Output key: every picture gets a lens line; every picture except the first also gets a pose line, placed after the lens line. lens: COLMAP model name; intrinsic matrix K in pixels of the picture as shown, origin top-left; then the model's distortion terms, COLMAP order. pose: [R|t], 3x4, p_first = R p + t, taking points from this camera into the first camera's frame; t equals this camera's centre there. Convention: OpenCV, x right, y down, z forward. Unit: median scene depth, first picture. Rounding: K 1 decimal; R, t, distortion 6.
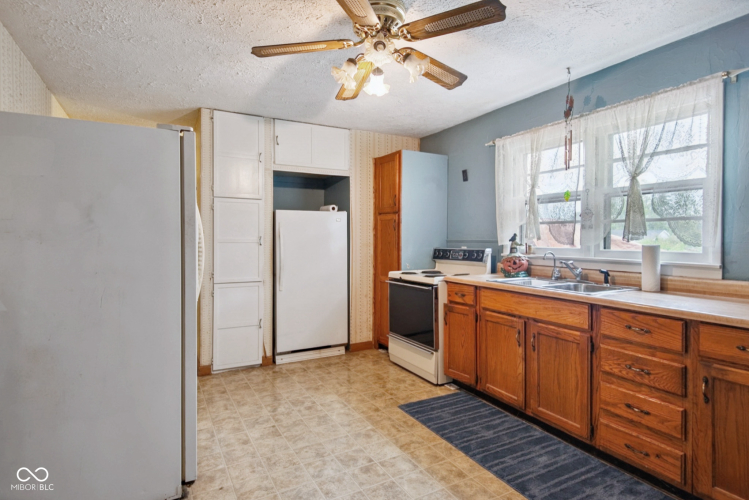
lens RADIAL K [[402.5, 0, 374.5], [0, 402.5, 250.0], [0, 0, 1]] dist [-0.000062, -0.000189]
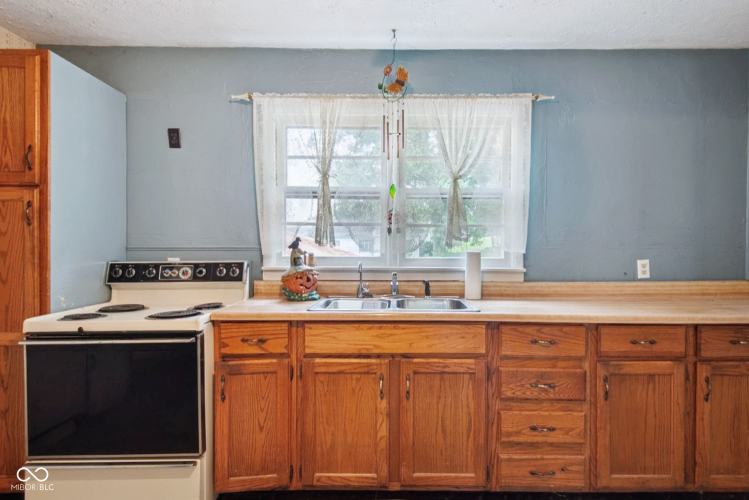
lens RADIAL K [[436.1, 0, 374.5], [0, 436.1, 250.0], [0, 0, 1]] dist [0.028310, -0.000756]
pose [[0.460588, -0.011110, 0.887545, -0.318545], [0.022749, 0.999741, 0.000709, -0.020063], [-0.887323, 0.019864, 0.460721, 0.652475]]
